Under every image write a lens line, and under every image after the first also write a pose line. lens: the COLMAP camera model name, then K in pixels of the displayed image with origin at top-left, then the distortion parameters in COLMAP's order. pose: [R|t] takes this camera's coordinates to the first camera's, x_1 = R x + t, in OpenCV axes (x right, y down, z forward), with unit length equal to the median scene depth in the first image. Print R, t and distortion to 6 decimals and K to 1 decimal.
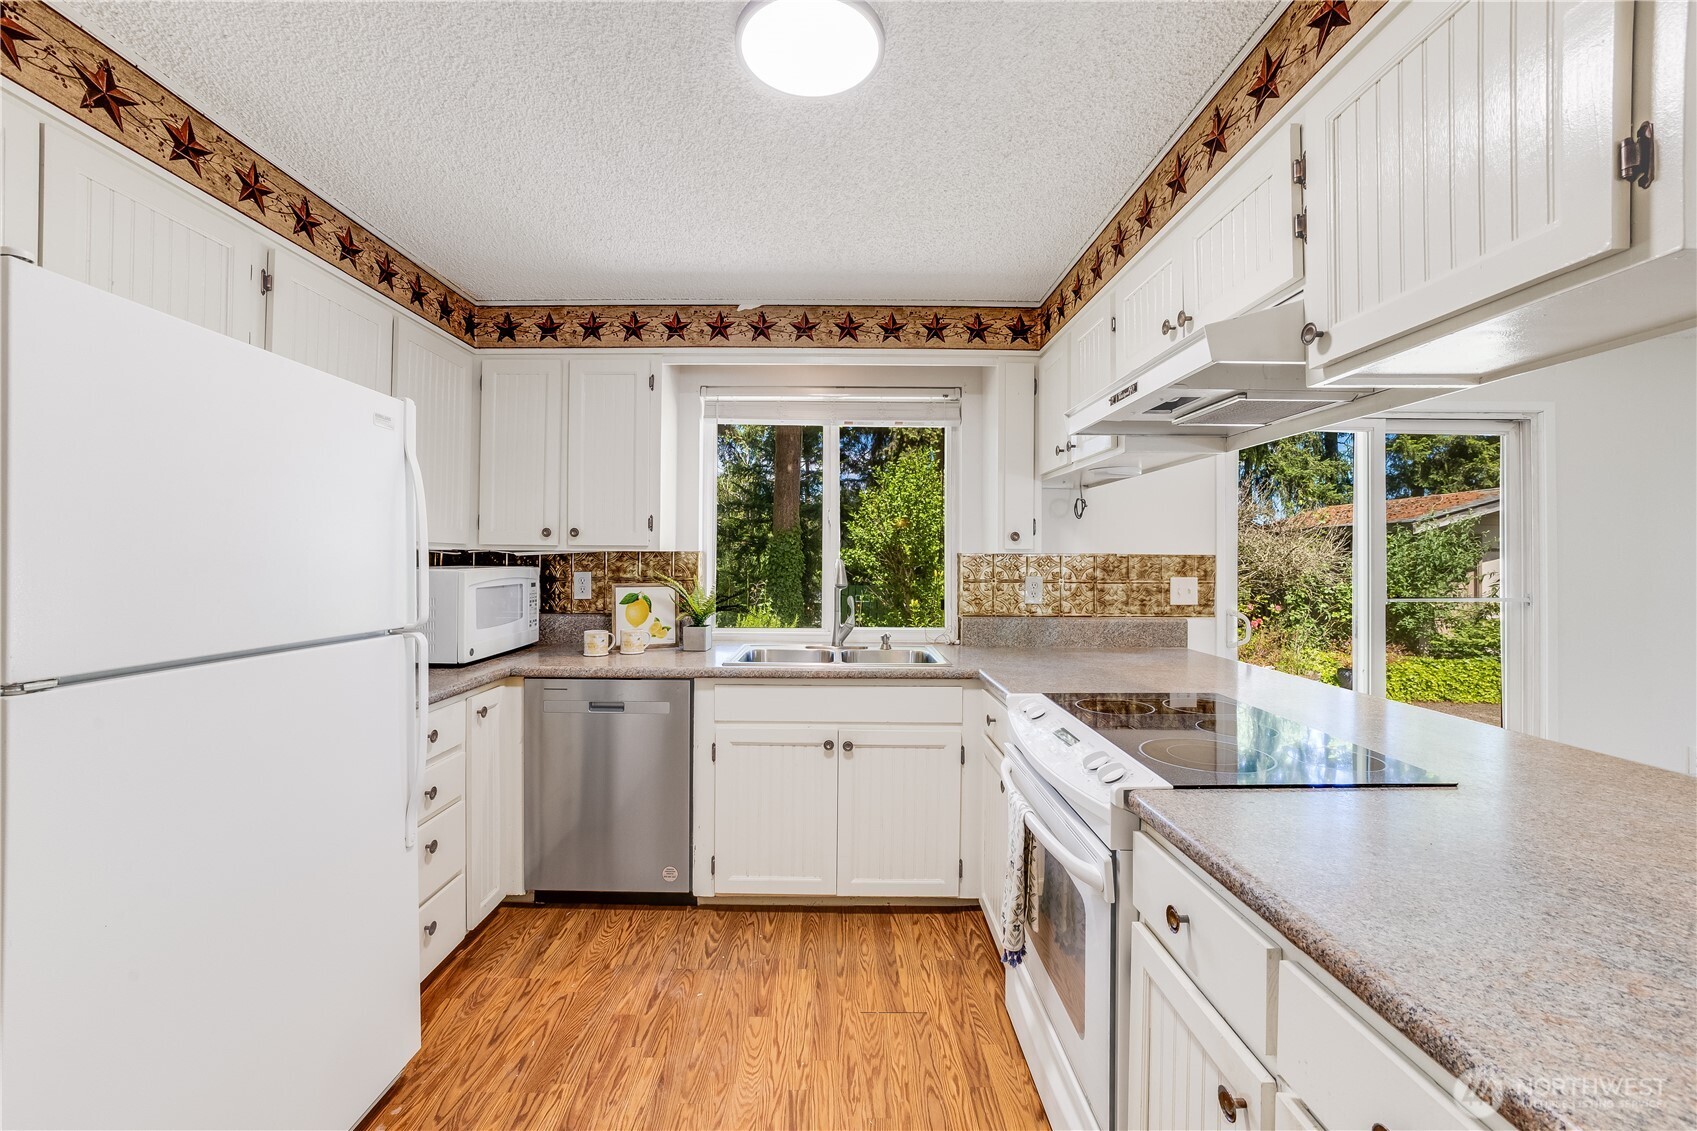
lens RADIAL K [[687.3, 0, 840.1], [0, 687.3, 554.0], [0, 0, 1]] dist [-0.046235, 0.020116]
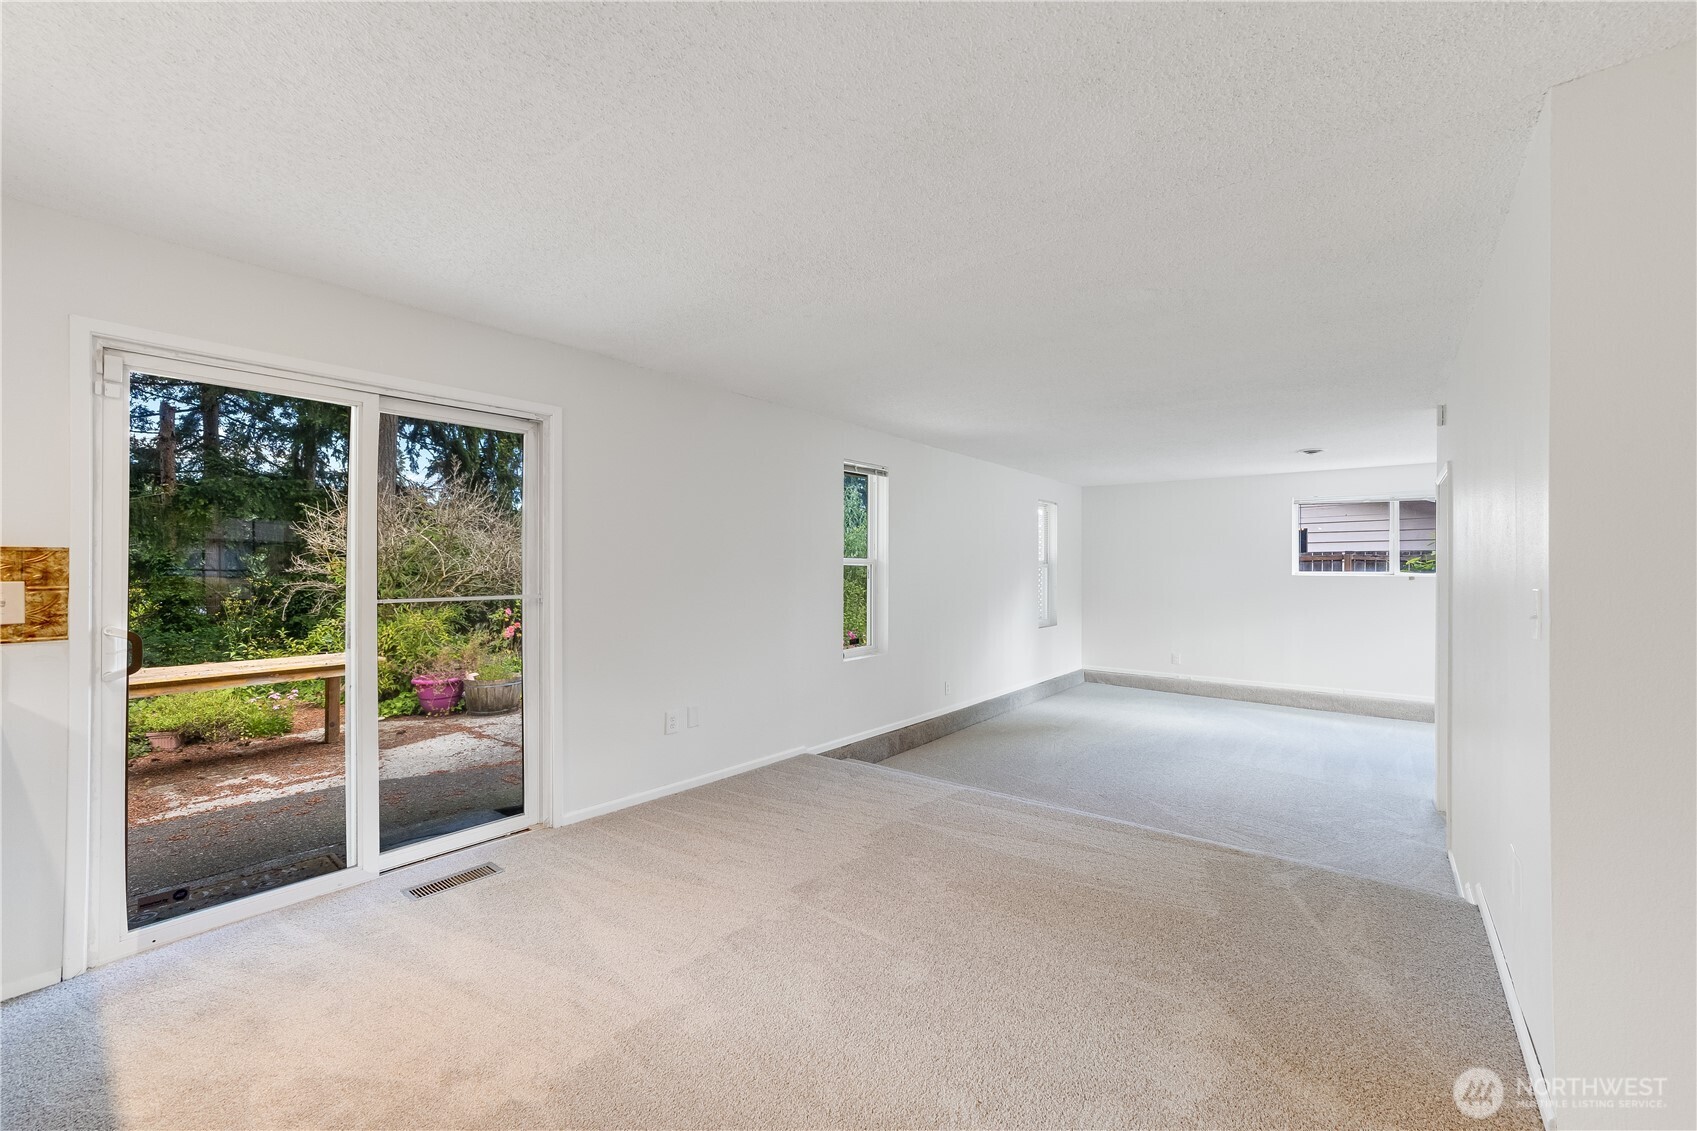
lens RADIAL K [[687.3, 0, 840.1], [0, 687.3, 554.0], [0, 0, 1]] dist [-0.046235, 0.020116]
pose [[0.634842, 0.011081, 0.772562, 0.567375], [-0.005483, 0.999937, -0.009837, 0.011105], [-0.772622, 0.002009, 0.634863, -0.017041]]
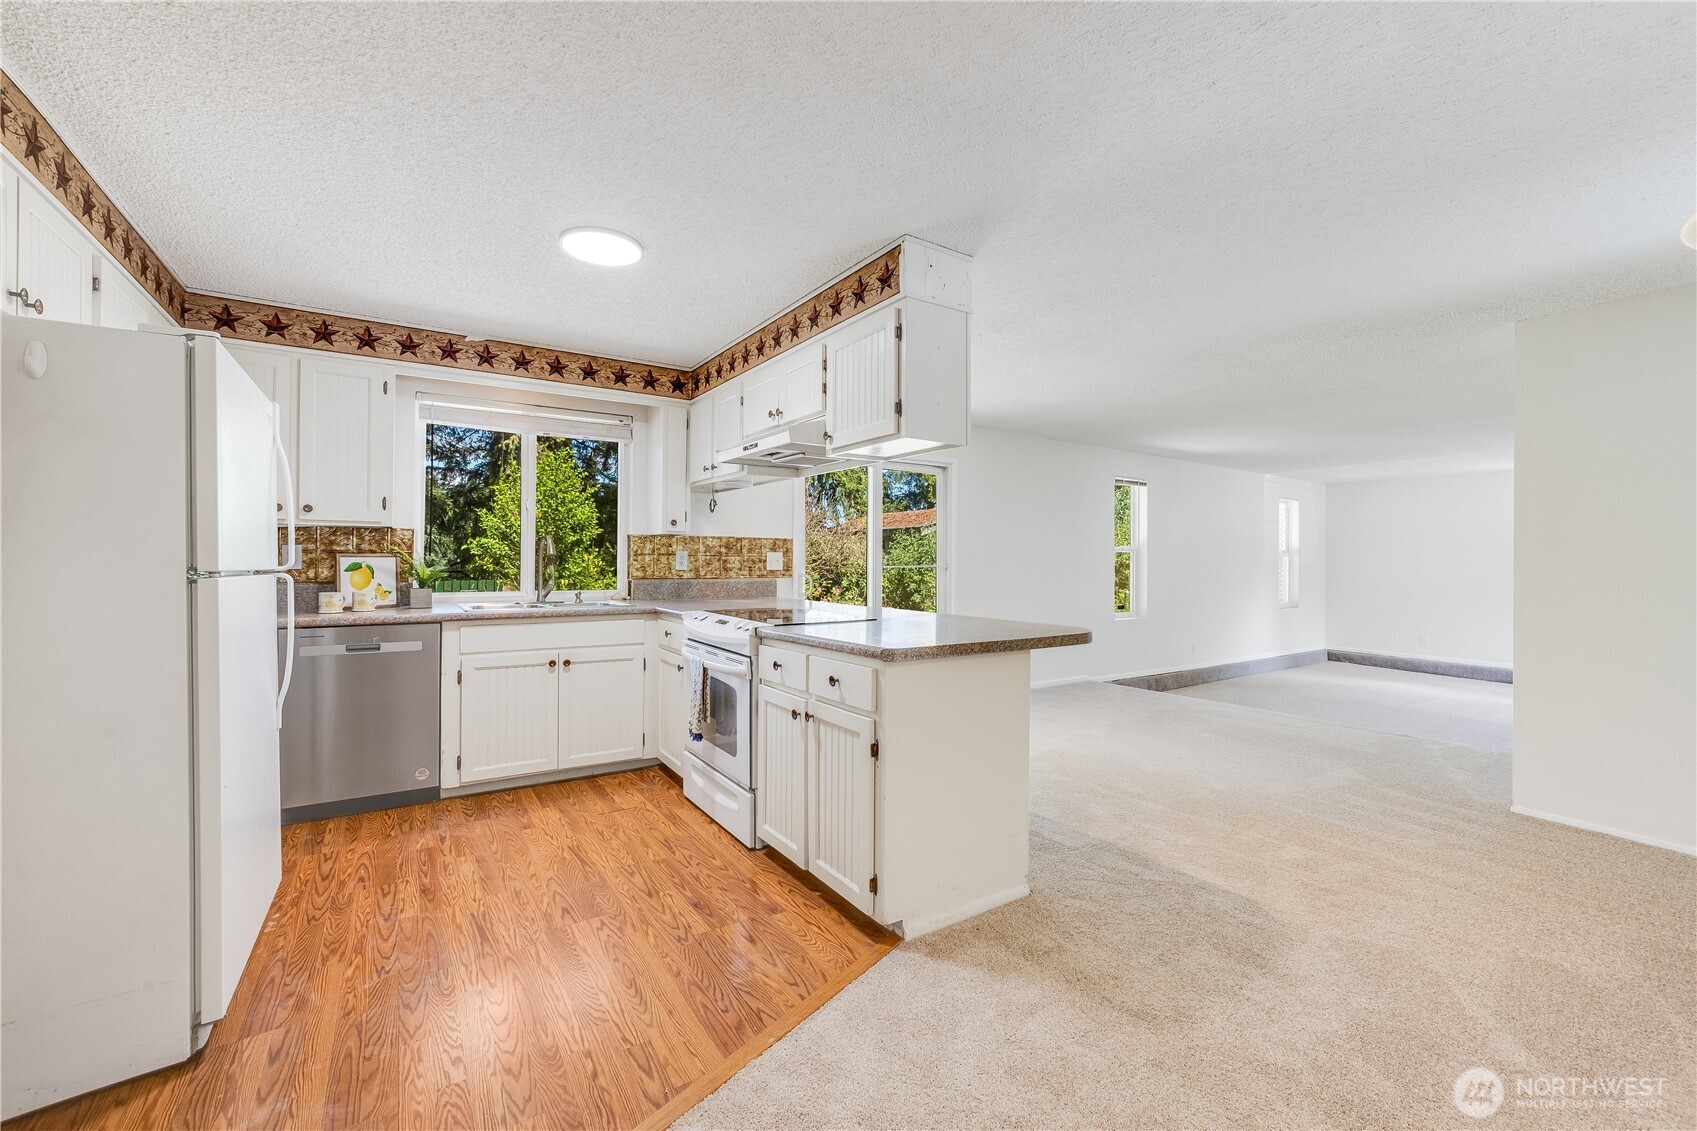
lens RADIAL K [[687.3, 0, 840.1], [0, 687.3, 554.0], [0, 0, 1]] dist [-0.046235, 0.020116]
pose [[0.842069, 0.005533, 0.539342, -0.241066], [-0.006048, 0.999981, -0.000816, 0.041249], [-0.539336, -0.002575, 0.842087, -0.451154]]
